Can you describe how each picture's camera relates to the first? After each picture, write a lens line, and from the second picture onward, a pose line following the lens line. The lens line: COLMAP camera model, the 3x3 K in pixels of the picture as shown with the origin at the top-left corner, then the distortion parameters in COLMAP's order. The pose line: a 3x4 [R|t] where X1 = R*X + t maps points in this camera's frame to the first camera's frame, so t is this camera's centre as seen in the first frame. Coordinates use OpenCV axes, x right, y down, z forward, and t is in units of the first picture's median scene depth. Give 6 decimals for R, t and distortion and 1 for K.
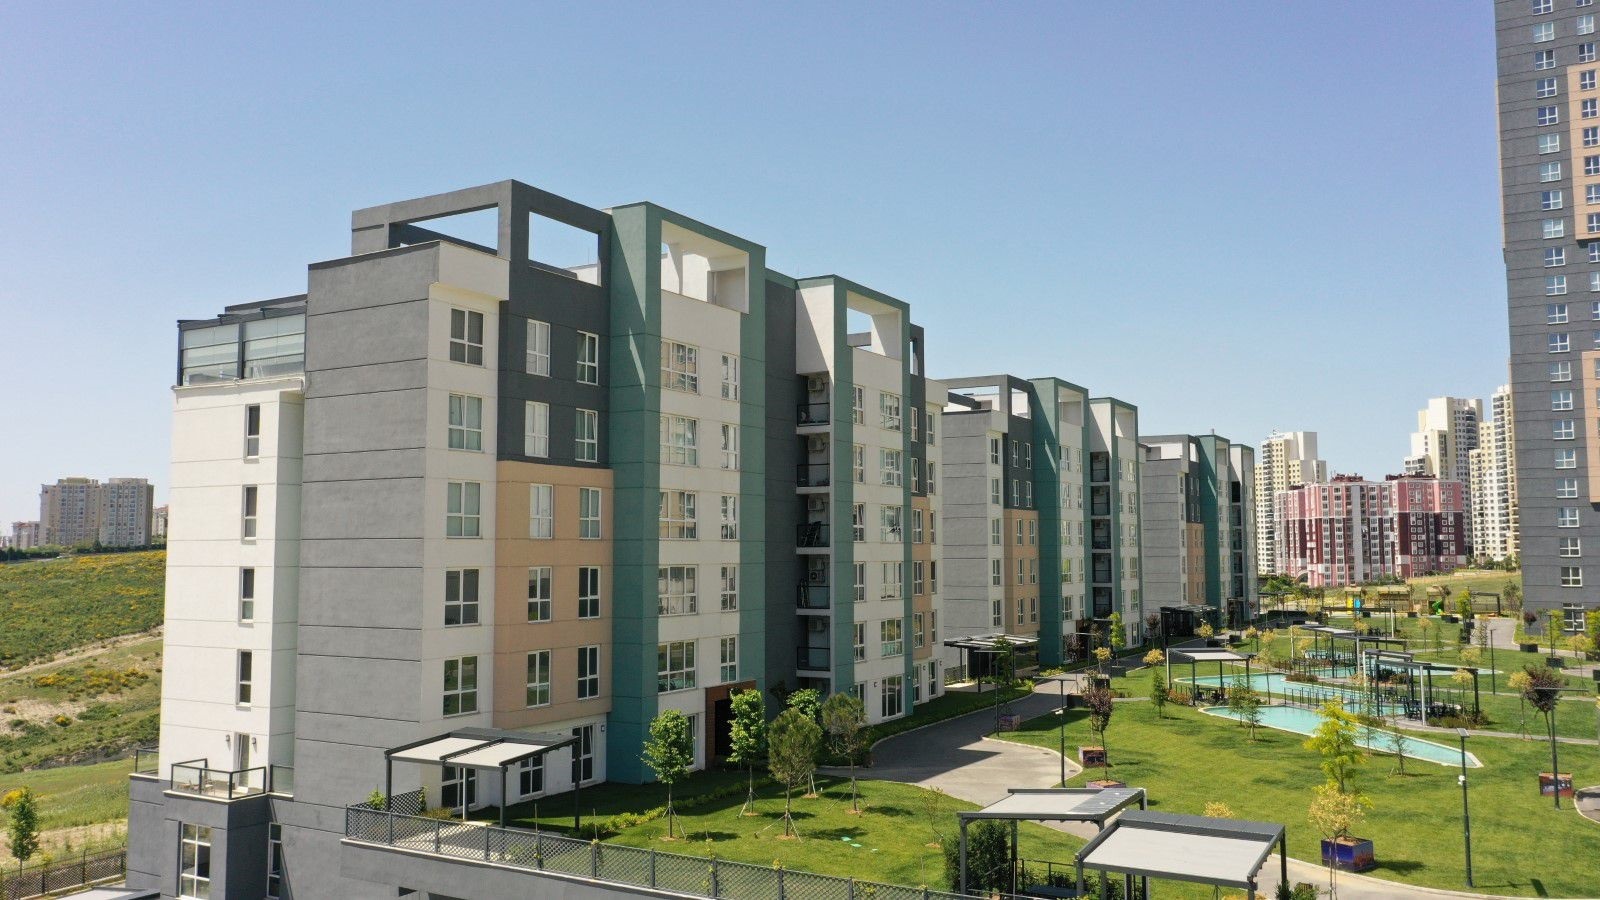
lens RADIAL K [[1260.2, 0, 800.0], [0, 1260.2, 450.0], [0, 0, 1]] dist [-0.001011, 0.010806]
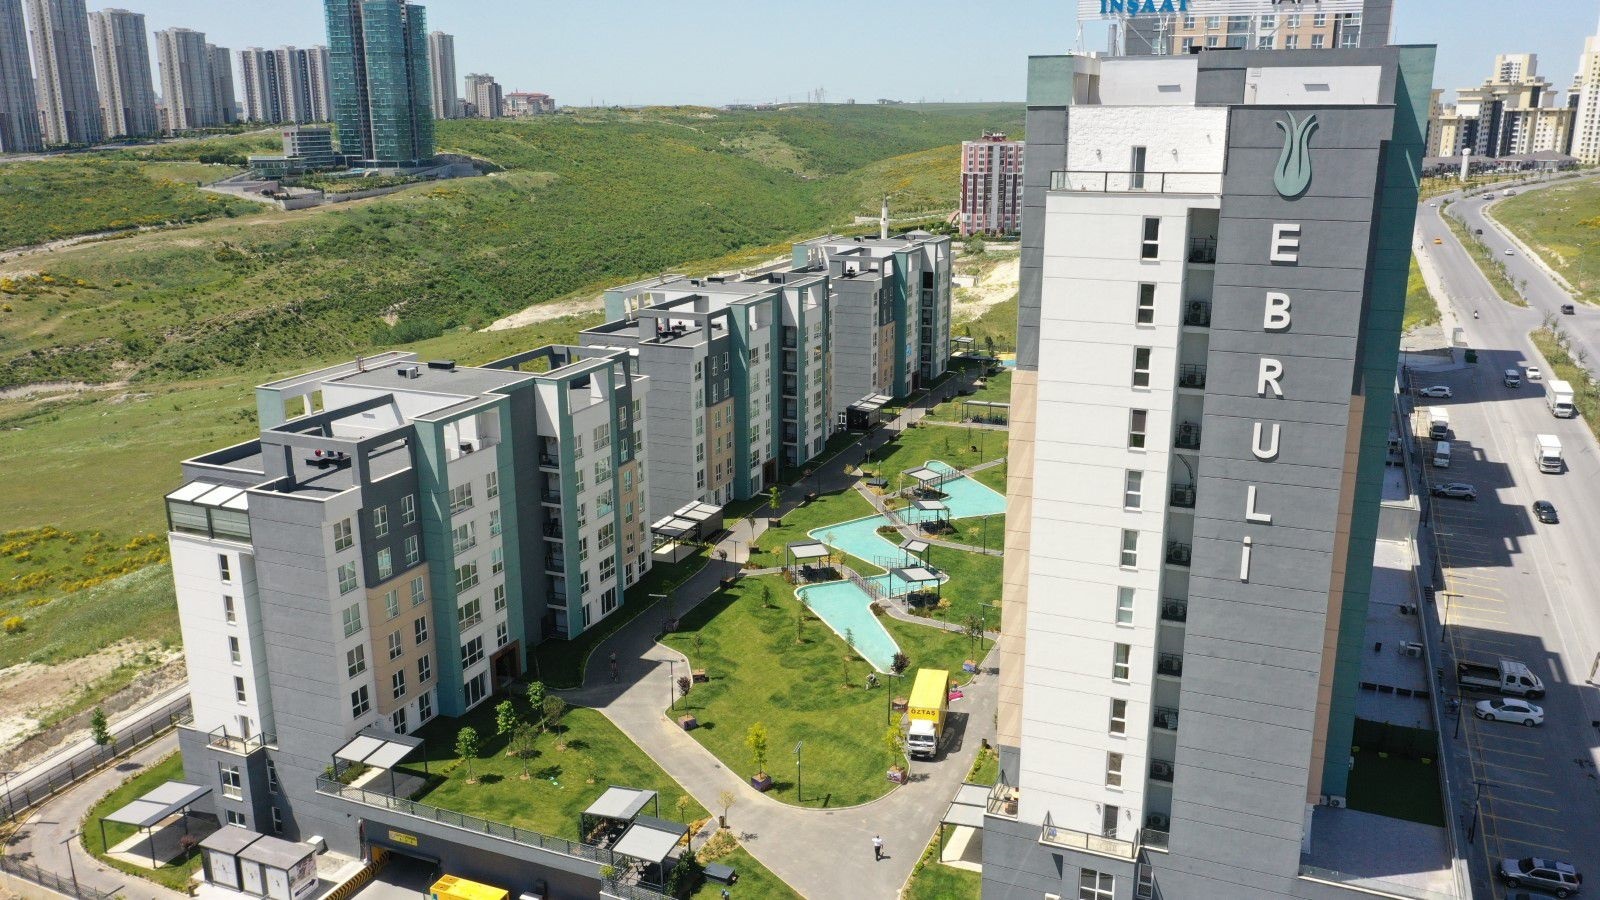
lens RADIAL K [[1260.2, 0, 800.0], [0, 1260.2, 450.0], [0, 0, 1]] dist [-0.001011, 0.010806]
pose [[0.991169, -0.035034, 0.127889, 0.060252], [-0.010331, 0.941131, 0.337883, -0.289370], [-0.132198, -0.336221, 0.932459, -0.274616]]
